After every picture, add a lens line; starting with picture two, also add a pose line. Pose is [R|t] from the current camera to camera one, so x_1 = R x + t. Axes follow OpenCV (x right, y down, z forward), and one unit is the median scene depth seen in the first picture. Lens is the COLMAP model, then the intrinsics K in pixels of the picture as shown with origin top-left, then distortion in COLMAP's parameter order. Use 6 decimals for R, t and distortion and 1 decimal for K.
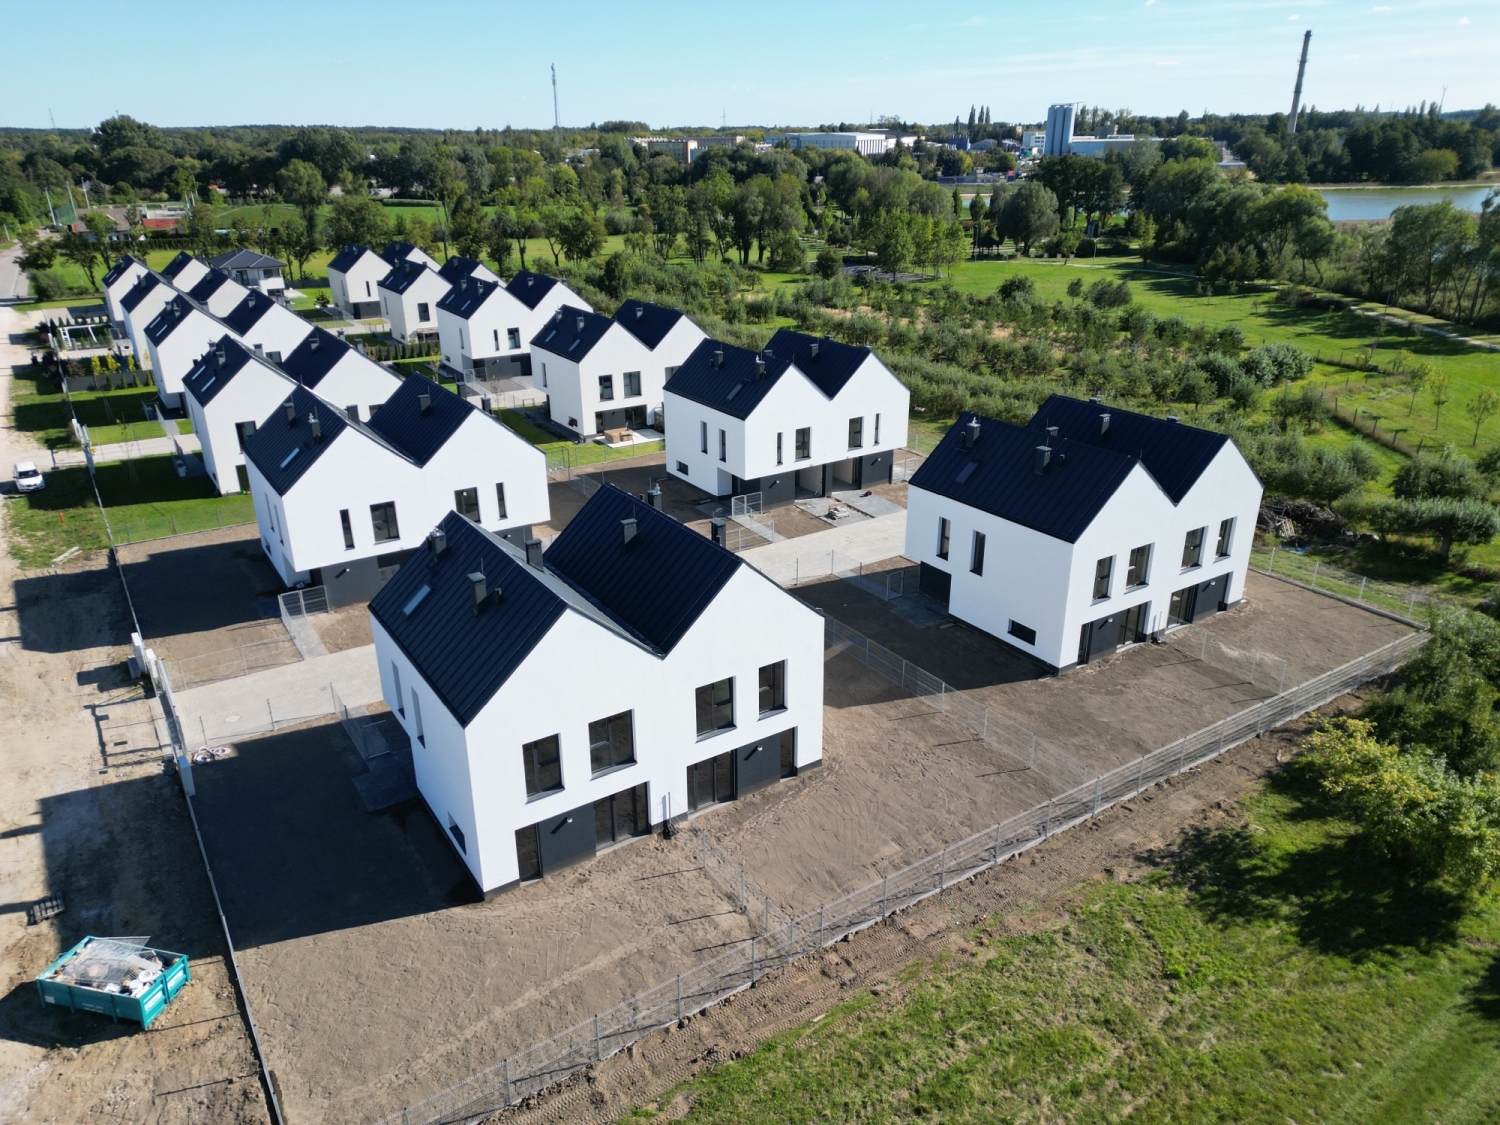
lens RADIAL K [[1035.6, 0, 750.0], [0, 1035.6, 562.5], [0, 0, 1]] dist [0.085033, -0.078222]
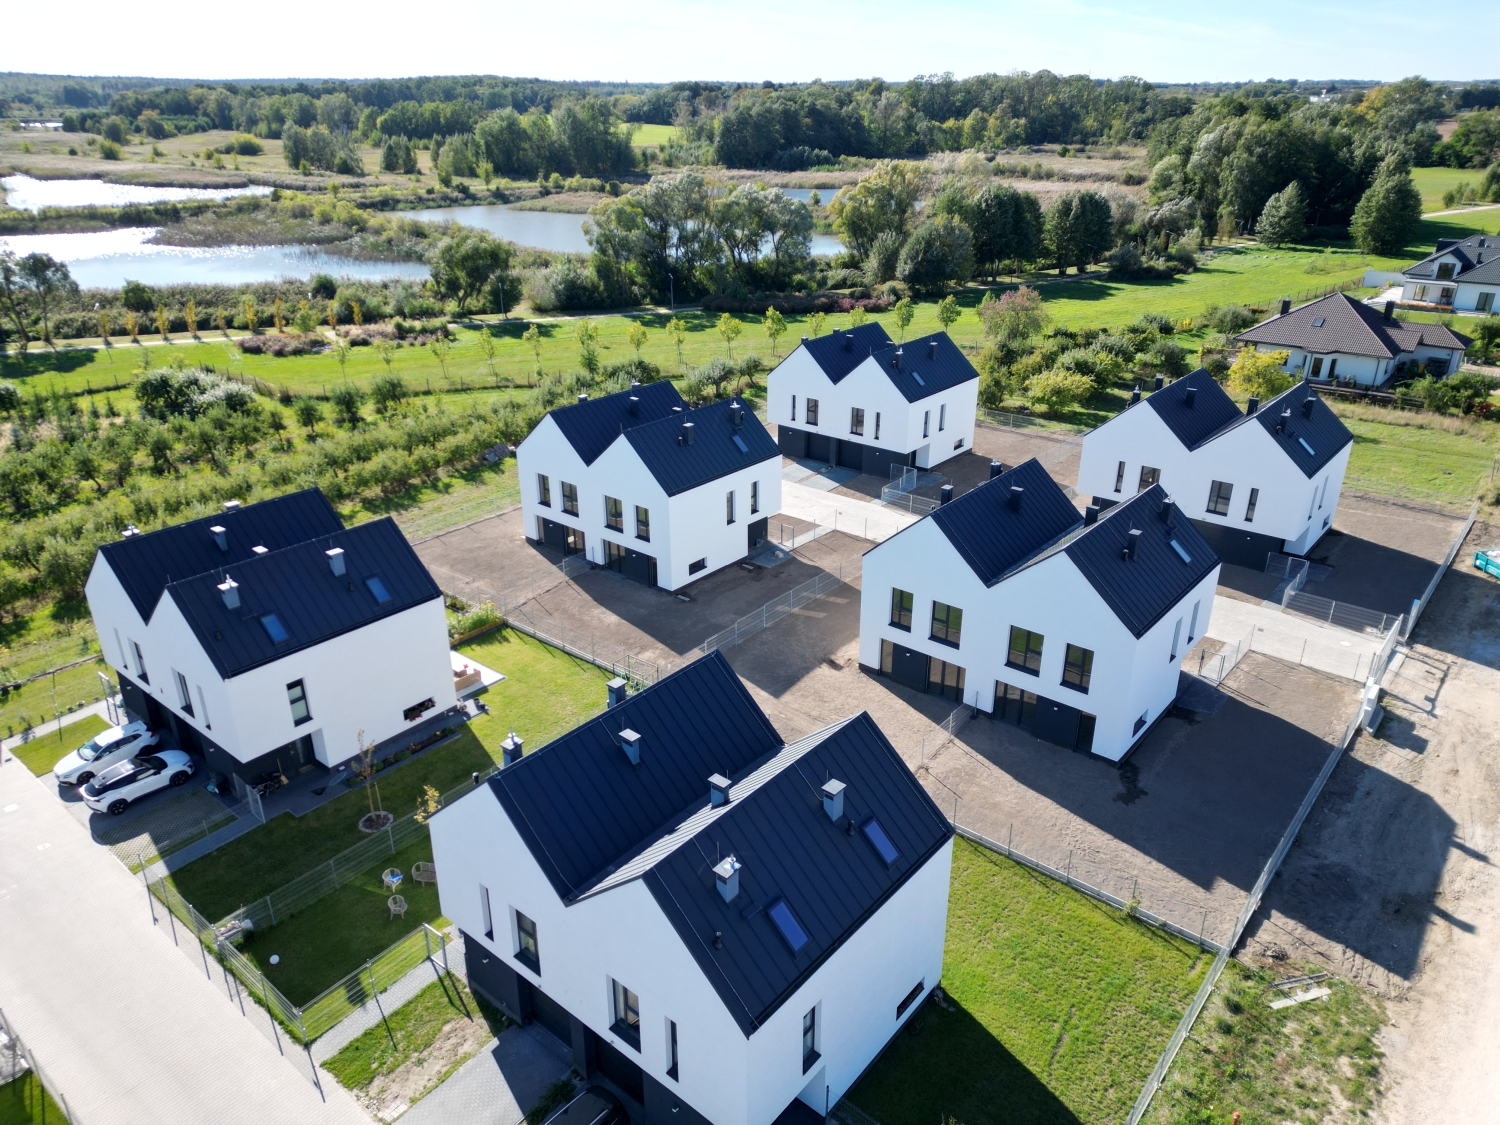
lens RADIAL K [[1035.6, 0, 750.0], [0, 1035.6, 562.5], [0, 0, 1]] dist [0.085033, -0.078222]
pose [[-0.284797, -0.385631, 0.877598, -1.107023], [0.367056, 0.801865, 0.471469, -0.643967], [-0.885528, 0.456401, -0.086821, 1.377496]]
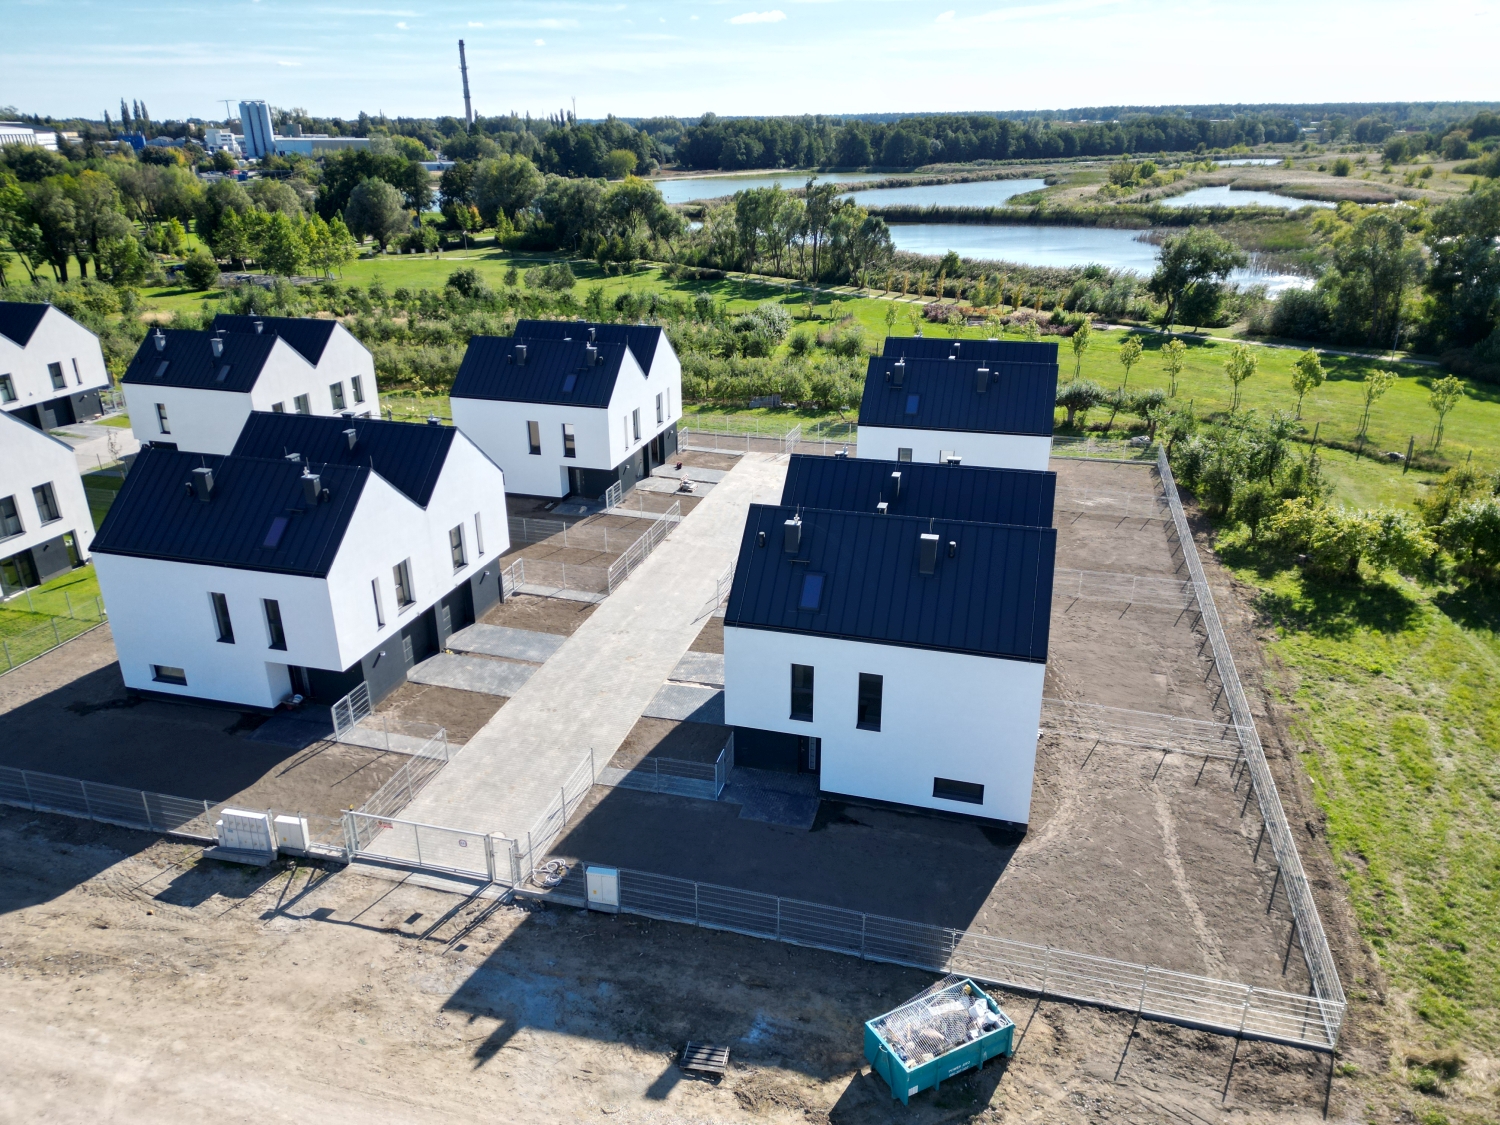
lens RADIAL K [[1035.6, 0, 750.0], [0, 1035.6, 562.5], [0, 0, 1]] dist [0.085033, -0.078222]
pose [[0.752311, -0.248948, 0.609962, -0.627213], [0.249897, 0.964496, 0.085430, -0.056472], [-0.609573, 0.088157, 0.787813, 0.199874]]
